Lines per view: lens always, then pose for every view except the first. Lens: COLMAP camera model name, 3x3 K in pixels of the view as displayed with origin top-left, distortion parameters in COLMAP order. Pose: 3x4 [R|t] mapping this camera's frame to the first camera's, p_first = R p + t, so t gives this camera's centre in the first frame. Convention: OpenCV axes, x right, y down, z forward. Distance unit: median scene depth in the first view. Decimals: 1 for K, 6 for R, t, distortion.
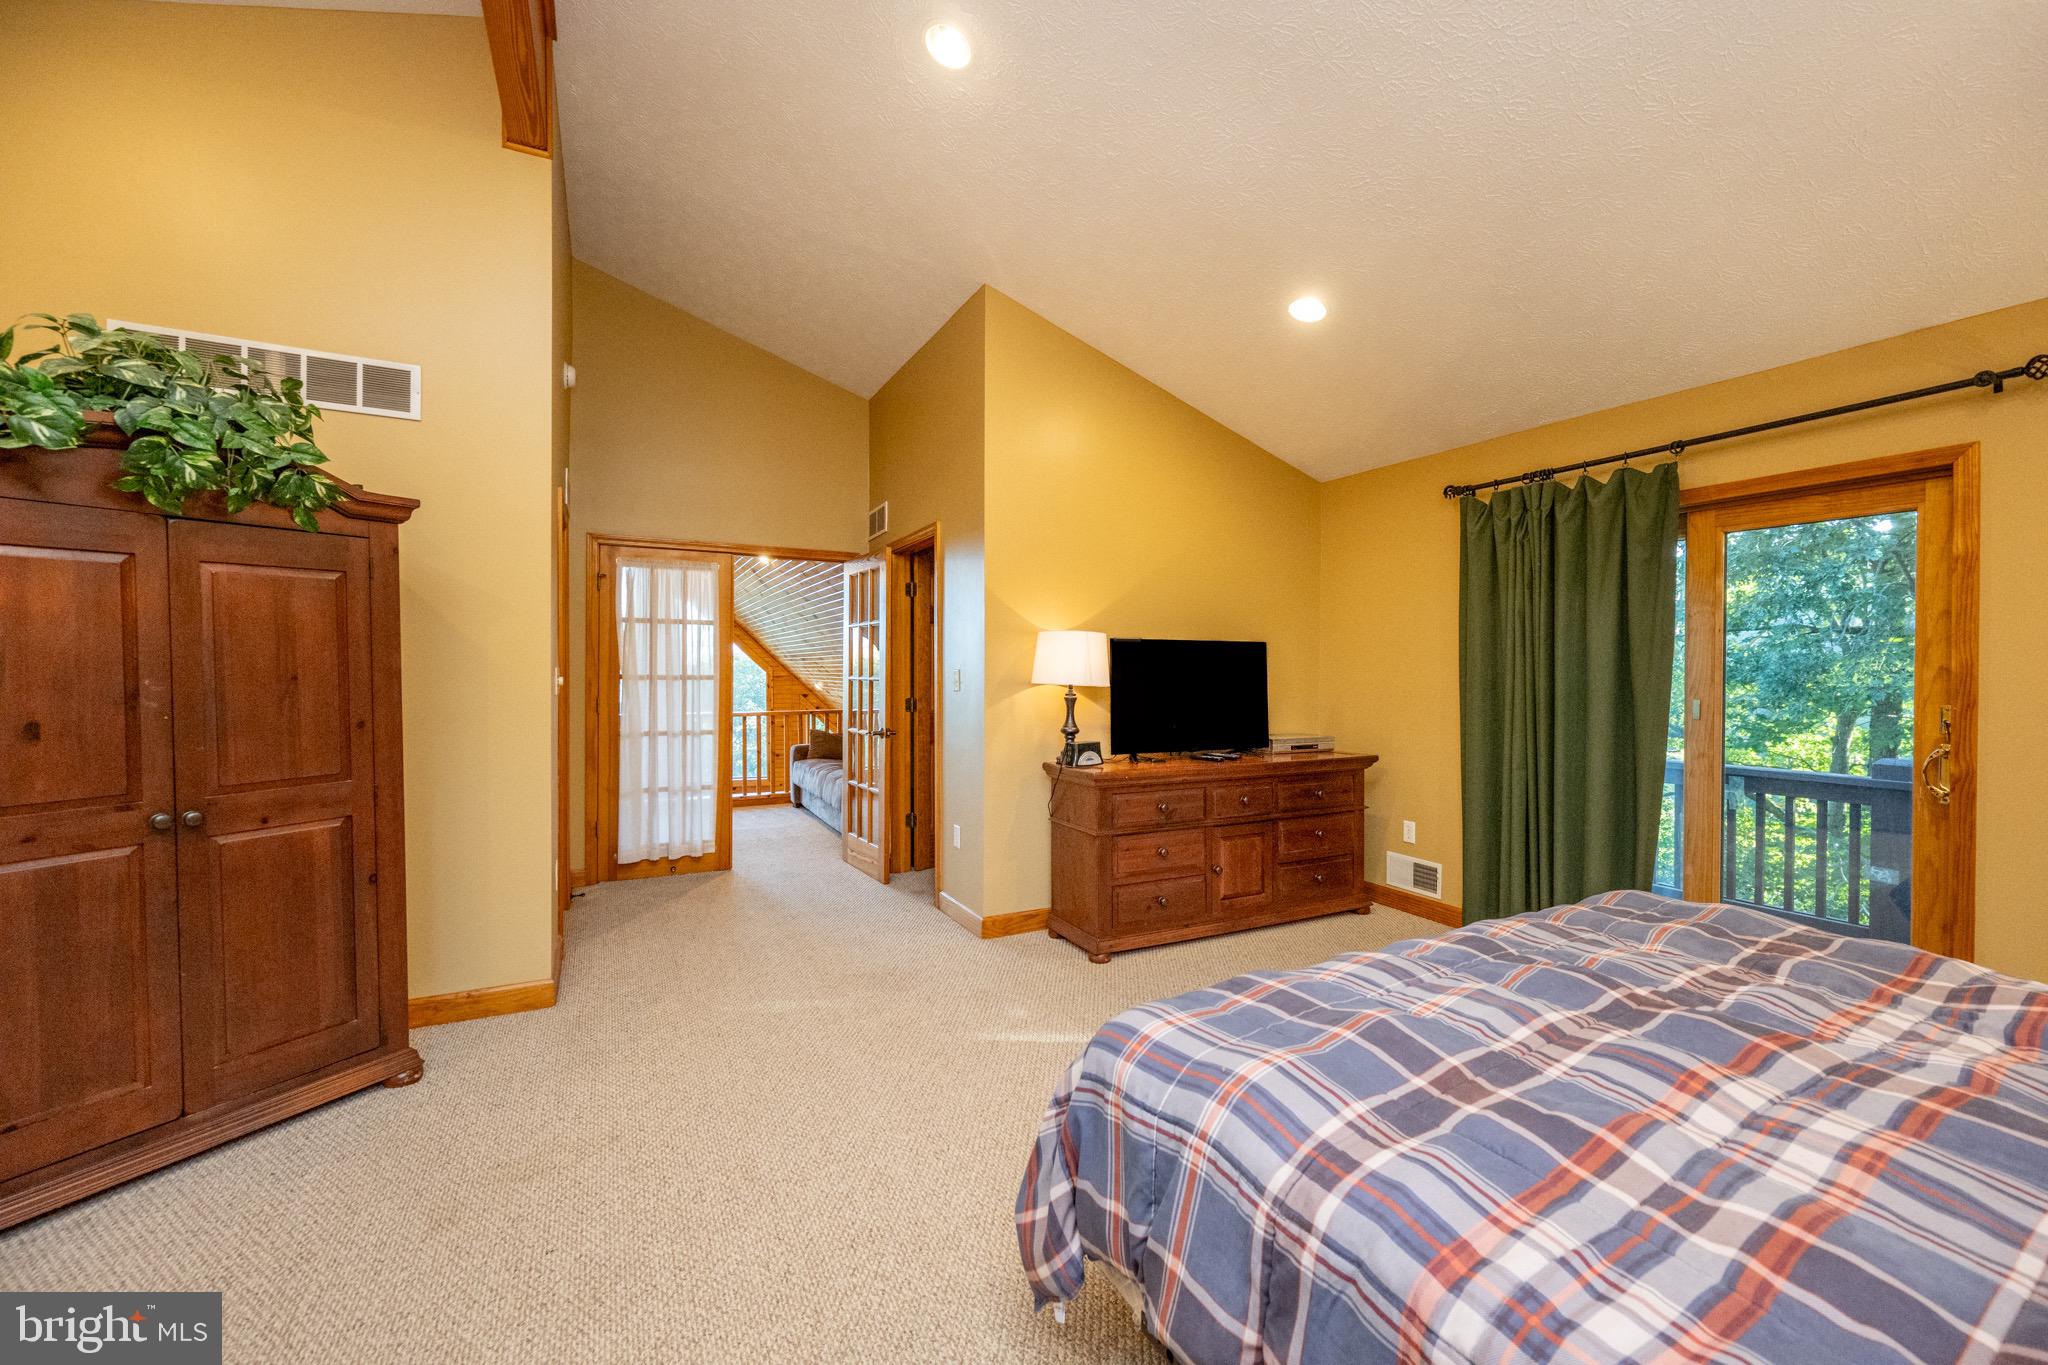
lens RADIAL K [[820.7, 0, 1024.0], [0, 820.7, 682.5], [0, 0, 1]] dist [-0.000443, -0.000046]
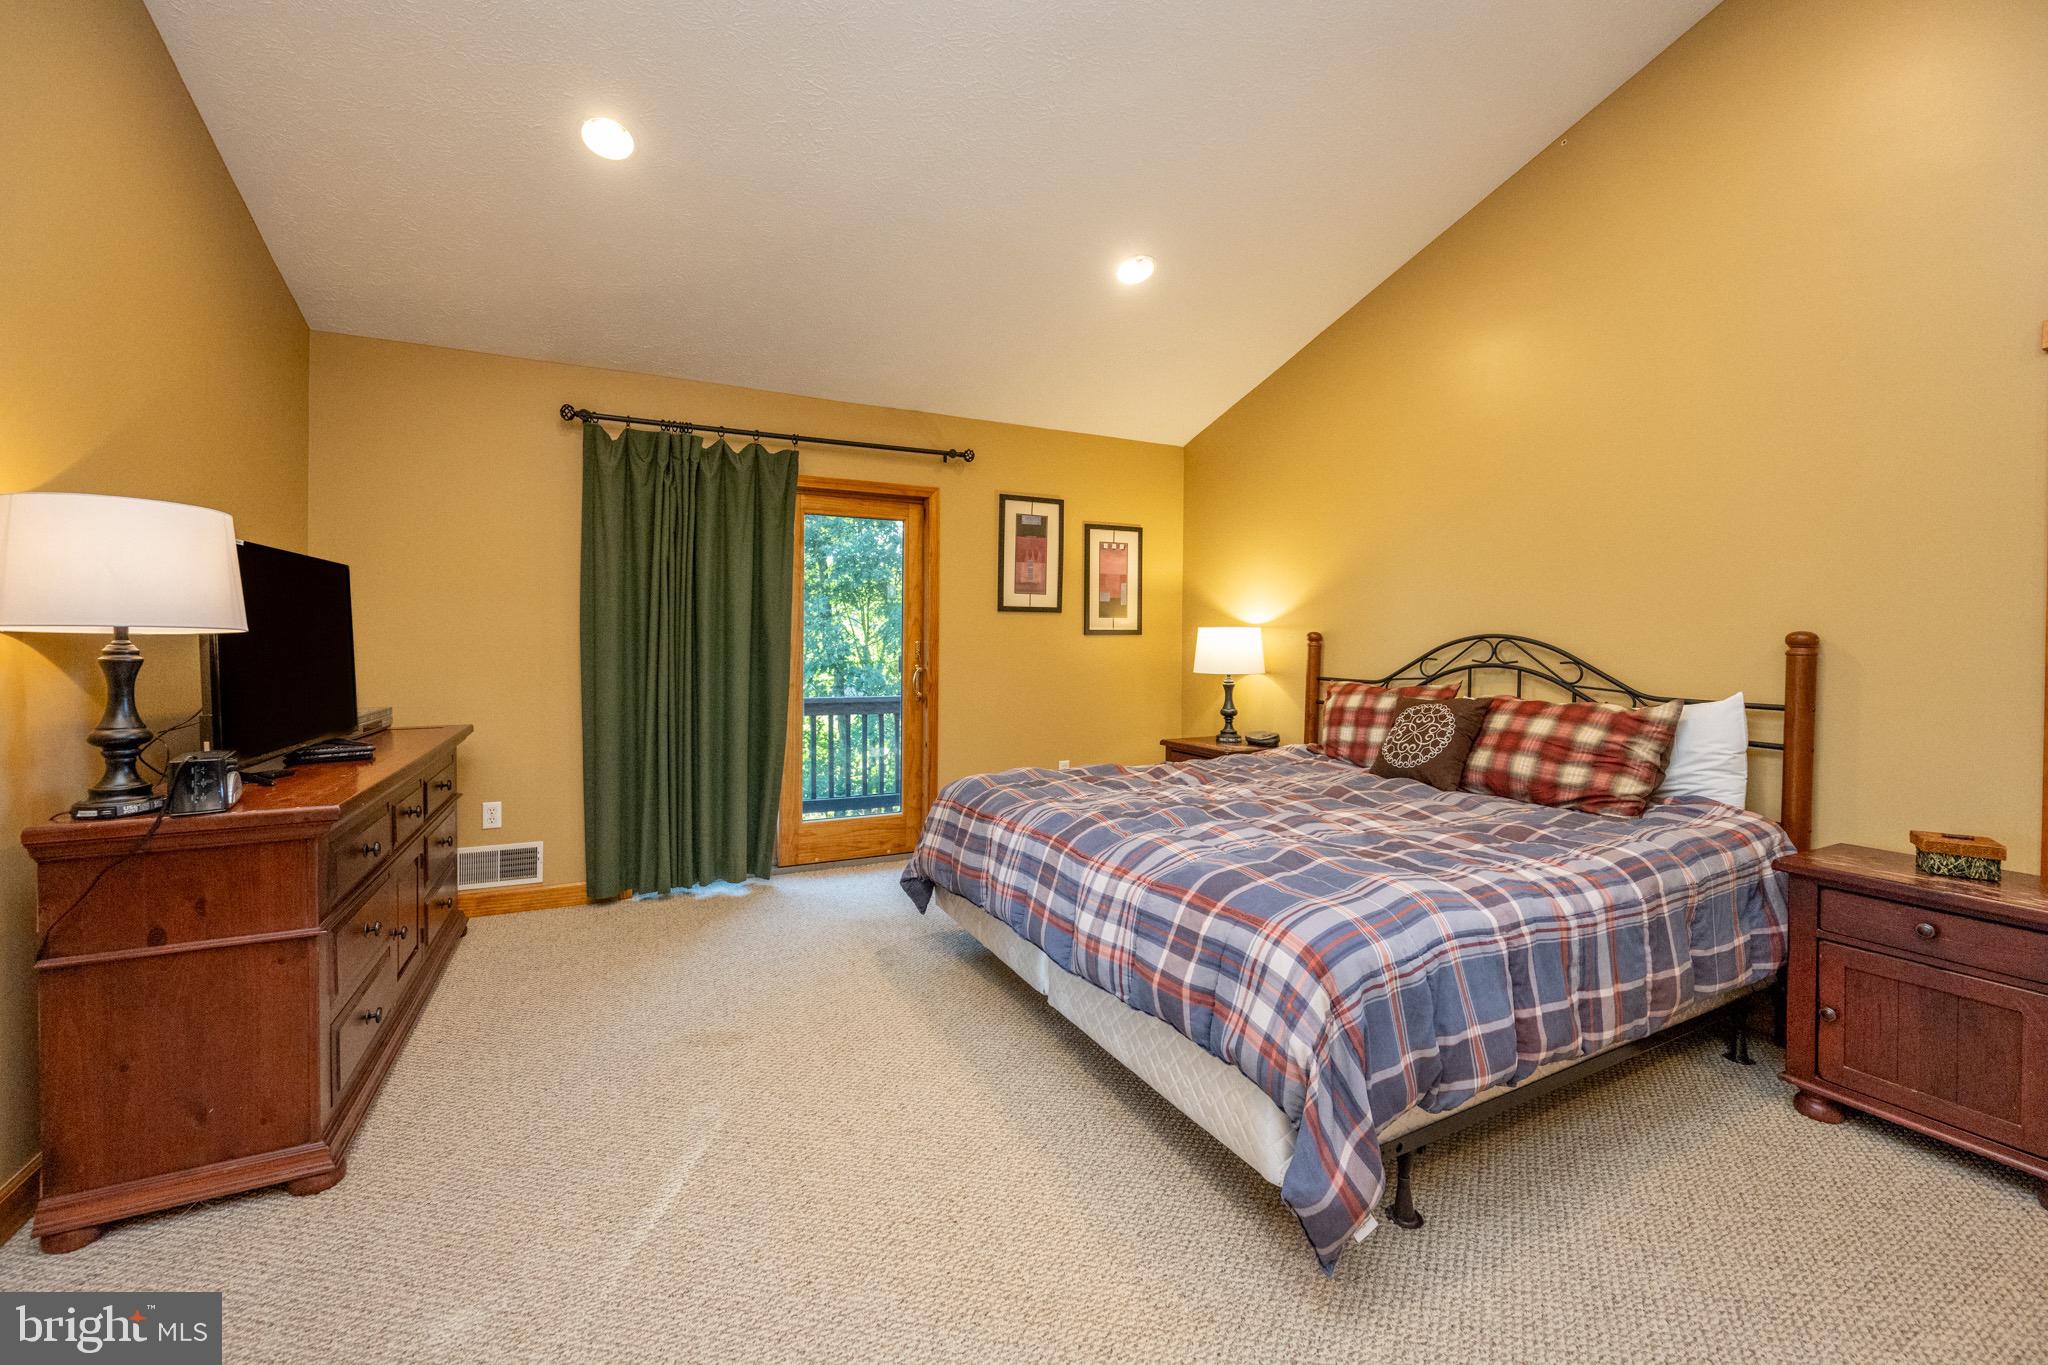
lens RADIAL K [[822.8, 0, 1026.7], [0, 822.8, 653.7], [0, 0, 1]] dist [-0.027090, -0.000007]
pose [[0.025938, -0.021345, 0.999436, -0.433314], [0.006048, 0.999757, 0.021195, 0.011888], [-0.999645, 0.005495, 0.026061, 0.616654]]
